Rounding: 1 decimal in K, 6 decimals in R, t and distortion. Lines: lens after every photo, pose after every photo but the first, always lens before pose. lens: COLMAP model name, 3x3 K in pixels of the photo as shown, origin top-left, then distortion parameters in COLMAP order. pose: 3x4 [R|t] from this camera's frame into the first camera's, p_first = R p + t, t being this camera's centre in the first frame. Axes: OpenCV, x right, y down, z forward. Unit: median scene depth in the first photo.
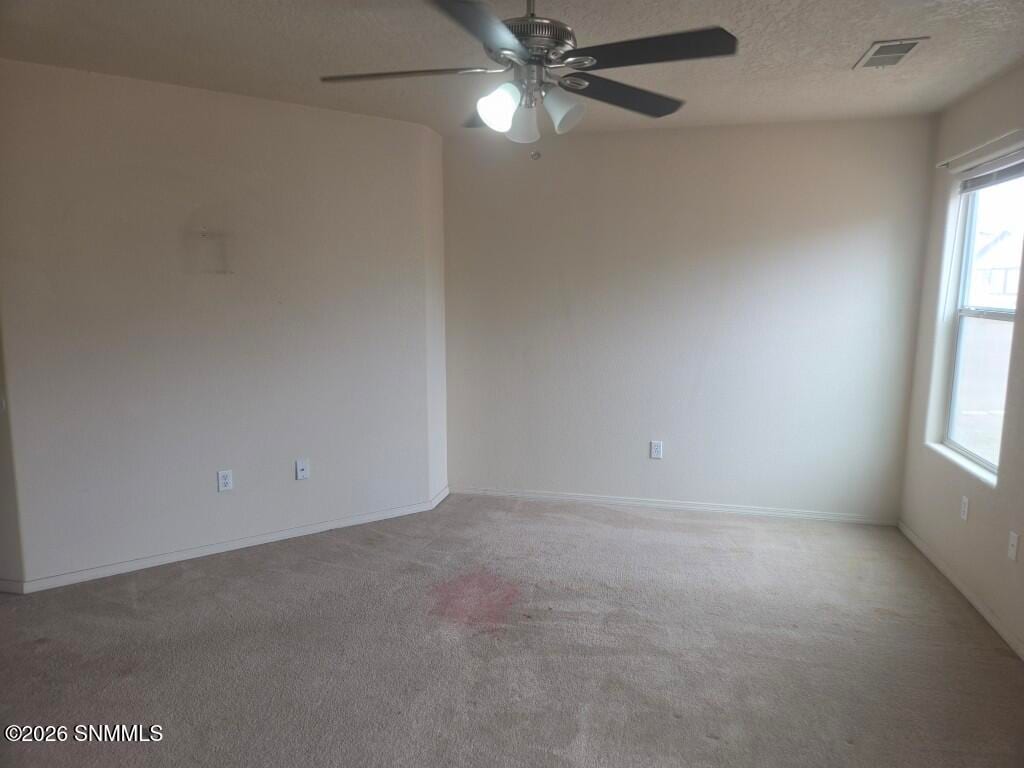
lens RADIAL K [[687.6, 0, 516.4], [0, 687.6, 388.0], [0, 0, 1]] dist [0.055633, -0.047869]
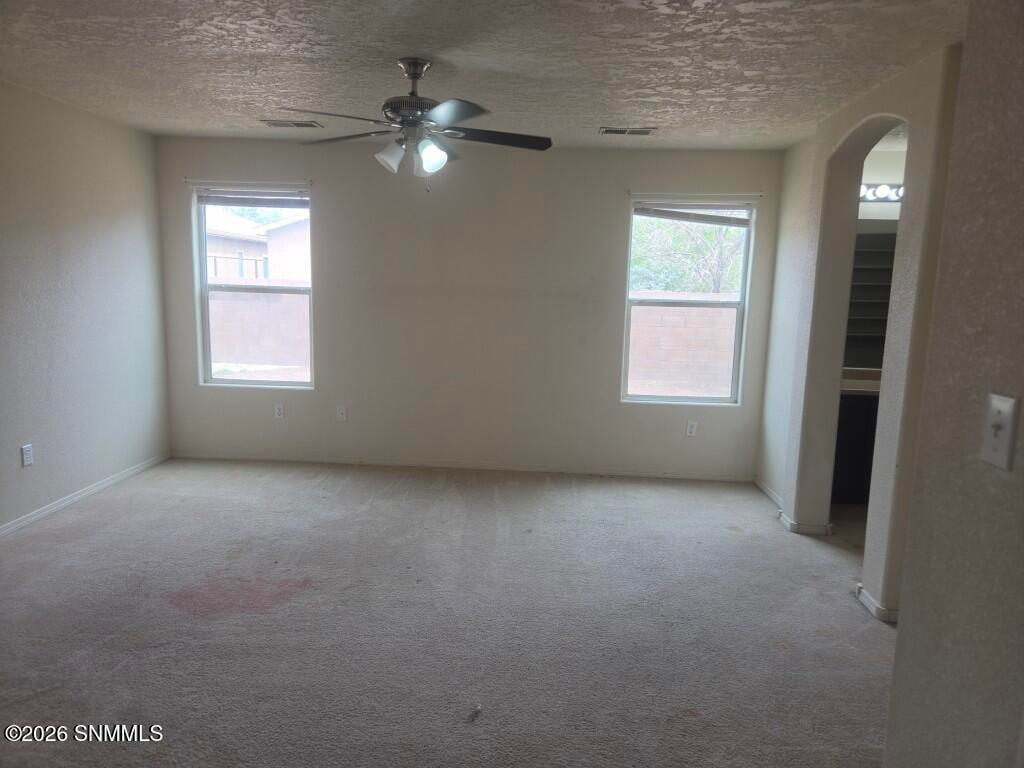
lens RADIAL K [[687.6, 0, 516.4], [0, 687.6, 388.0], [0, 0, 1]] dist [0.055633, -0.047869]
pose [[-0.163857, -0.159033, 0.973581, -0.869176], [0.119753, 0.976414, 0.179651, -0.089450], [-0.979189, 0.146026, -0.140948, 0.611918]]
